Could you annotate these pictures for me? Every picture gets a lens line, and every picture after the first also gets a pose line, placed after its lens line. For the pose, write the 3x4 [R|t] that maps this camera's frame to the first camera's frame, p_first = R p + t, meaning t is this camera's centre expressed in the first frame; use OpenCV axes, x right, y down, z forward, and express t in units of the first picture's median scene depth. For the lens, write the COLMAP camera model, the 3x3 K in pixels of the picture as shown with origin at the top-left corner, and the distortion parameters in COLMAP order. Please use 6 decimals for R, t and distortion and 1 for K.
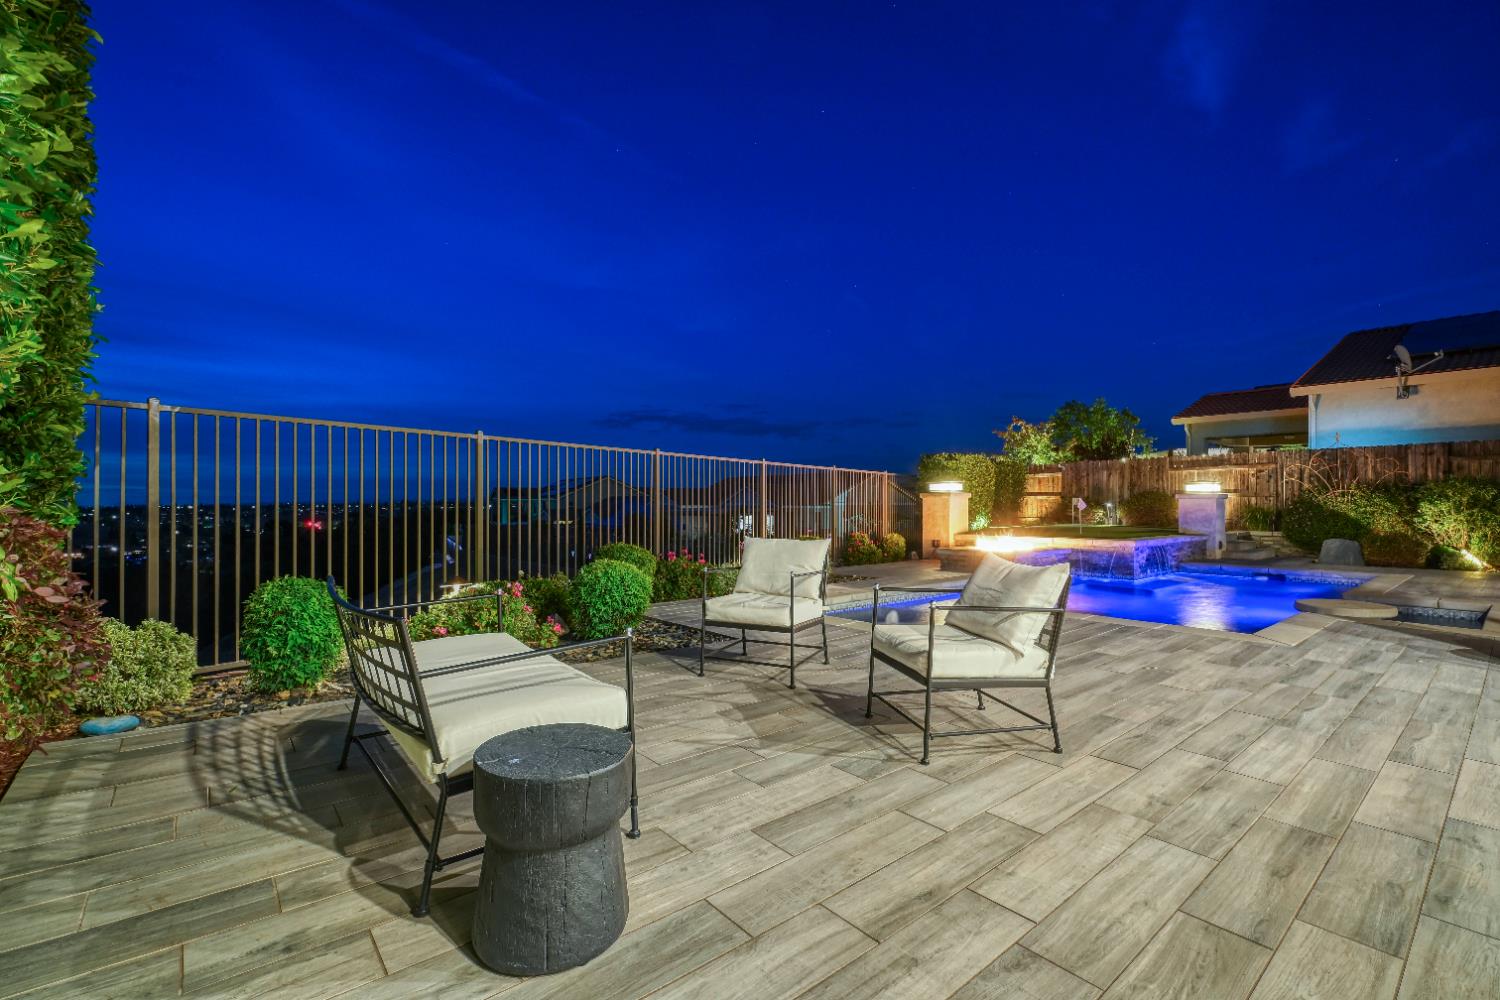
lens RADIAL K [[660.3, 0, 750.0], [0, 660.3, 500.0], [0, 0, 1]] dist [0.001456, 0.000403]
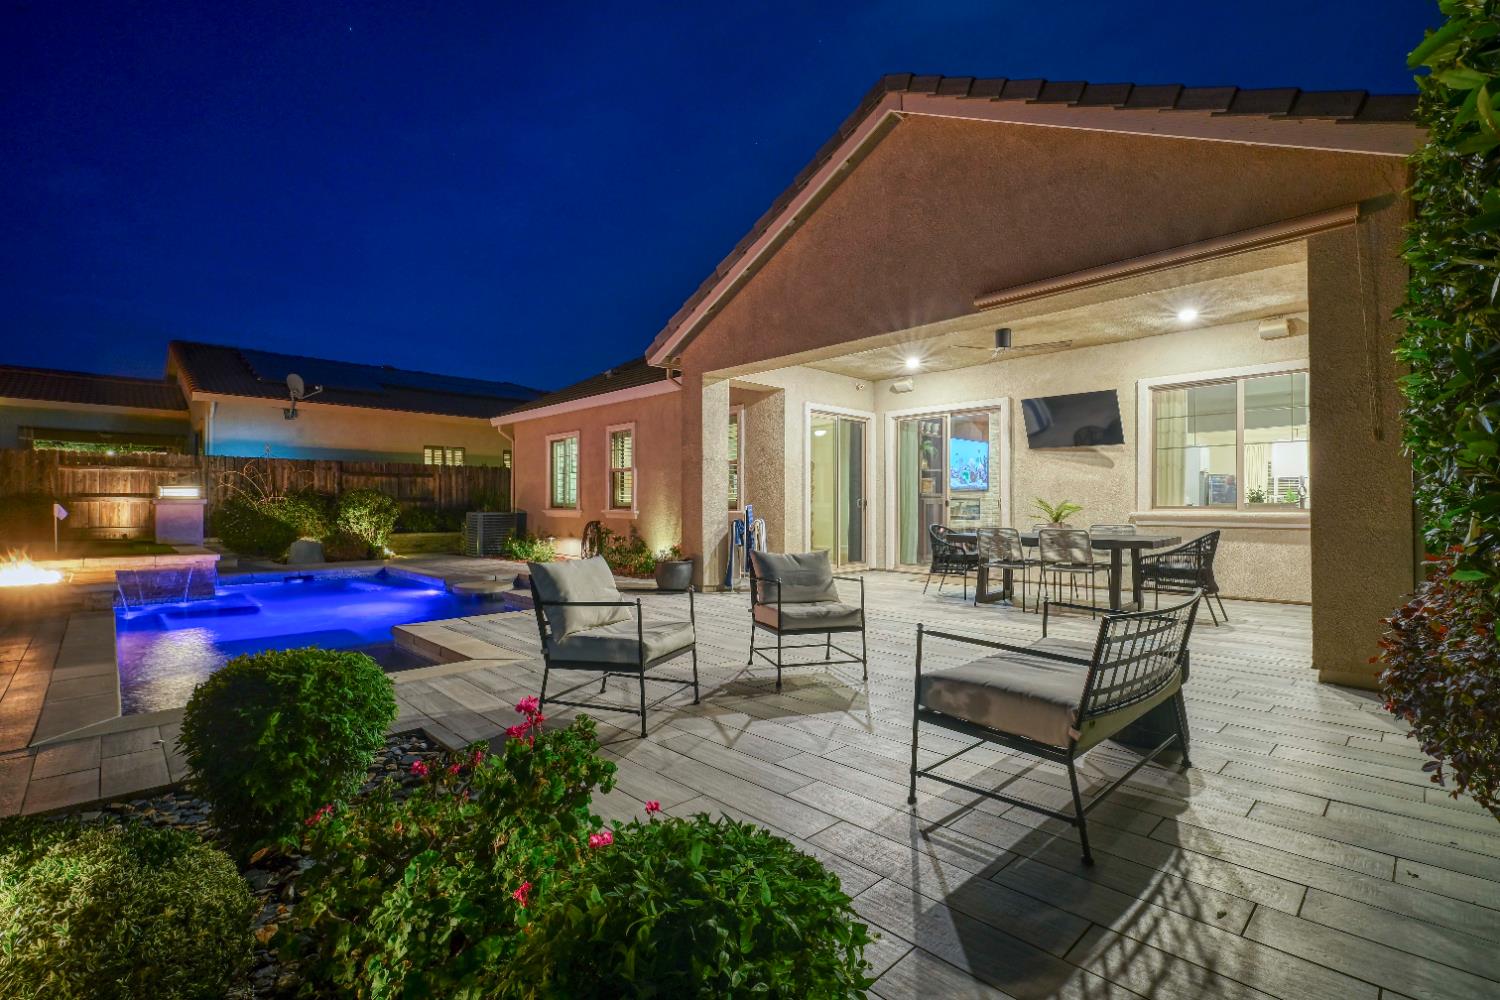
lens RADIAL K [[668.6, 0, 750.0], [0, 668.6, 500.0], [0, 0, 1]] dist [0.008153, 0.000255]
pose [[-0.074660, 0.010457, 0.997154, -0.279513], [-0.006387, 0.999919, -0.010964, -0.002828], [-0.997189, -0.007187, -0.074588, 0.294489]]
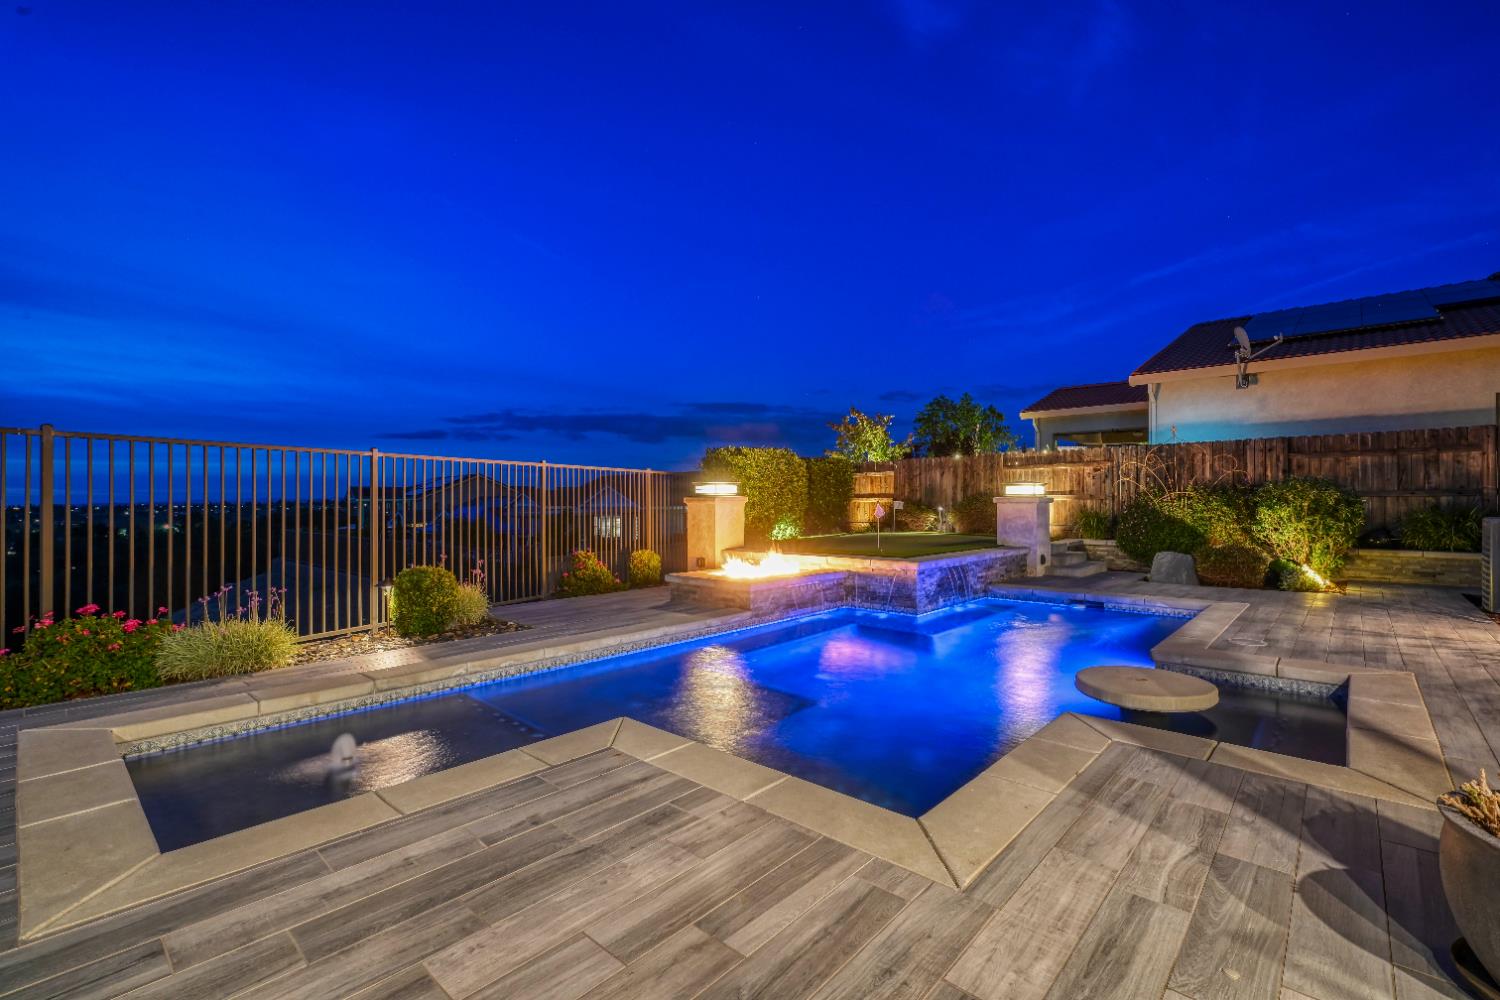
lens RADIAL K [[660.3, 0, 750.0], [0, 660.3, 500.0], [0, 0, 1]] dist [0.001456, 0.000403]
pose [[0.991491, -0.002723, 0.130148, 0.235864], [0.002468, 0.999995, 0.002125, -0.008227], [-0.130153, -0.001786, 0.991492, 0.225486]]
